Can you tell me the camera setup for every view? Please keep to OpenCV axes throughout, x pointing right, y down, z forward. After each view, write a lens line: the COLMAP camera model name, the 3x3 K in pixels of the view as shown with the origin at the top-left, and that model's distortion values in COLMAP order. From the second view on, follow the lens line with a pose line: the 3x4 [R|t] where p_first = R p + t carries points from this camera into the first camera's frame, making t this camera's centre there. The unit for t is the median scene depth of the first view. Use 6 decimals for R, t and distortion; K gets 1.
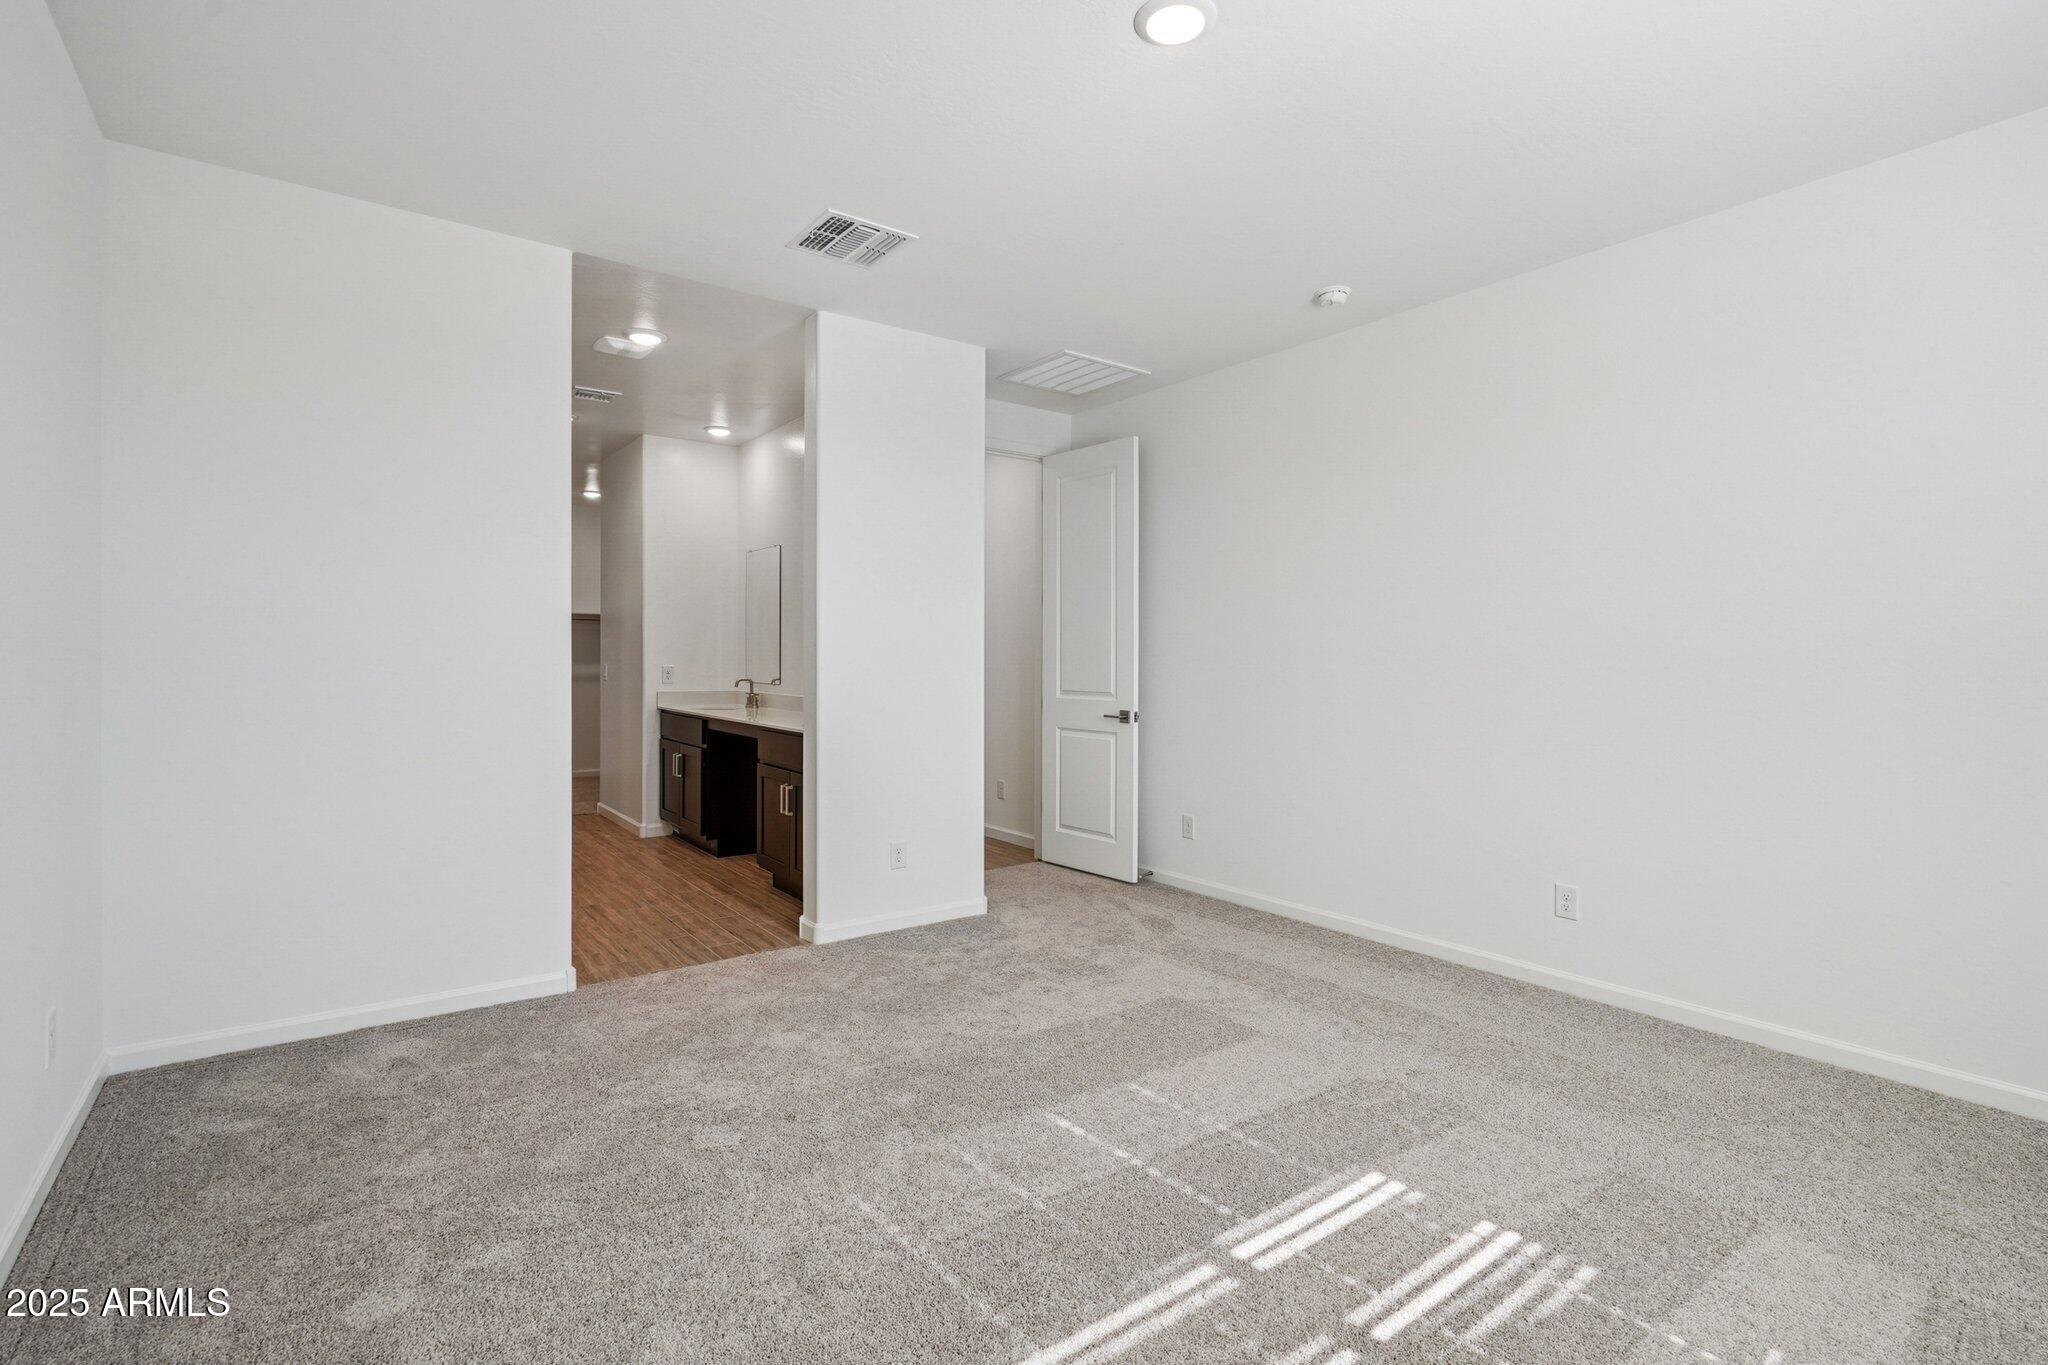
lens RADIAL K [[957.8, 0, 1018.7], [0, 957.8, 661.5], [0, 0, 1]] dist [-0.001419, 0.000311]
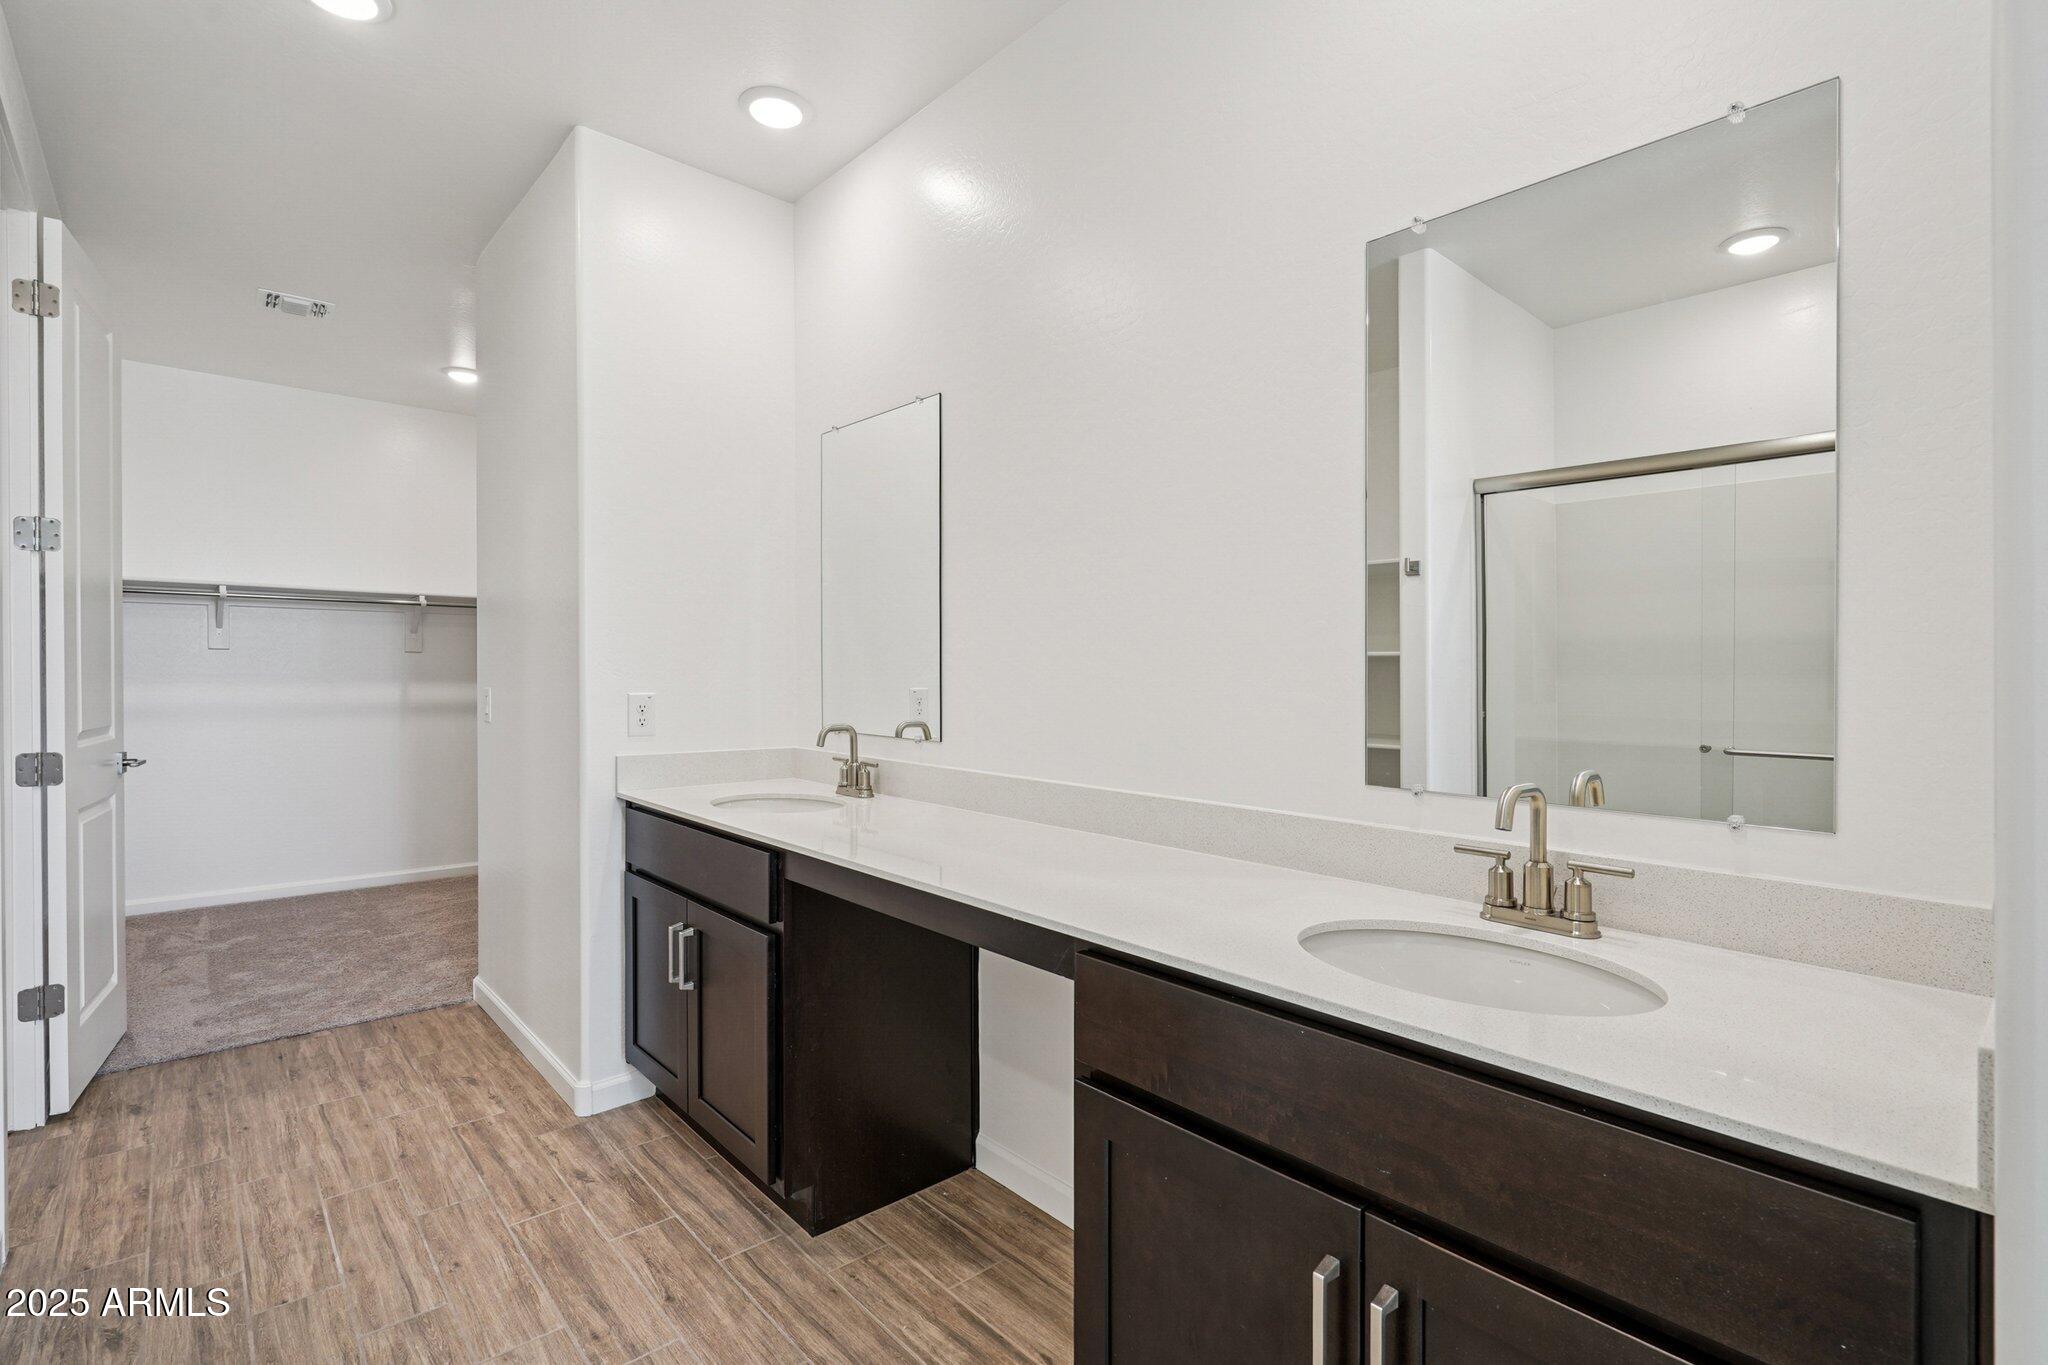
lens RADIAL K [[957.8, 0, 1018.7], [0, 957.8, 661.5], [0, 0, 1]] dist [-0.001419, 0.000311]
pose [[0.995392, -0.011011, 0.095255, -0.247845], [0.011467, 0.999925, -0.004248, -0.006927], [-0.095202, 0.005321, 0.995444, 0.582793]]
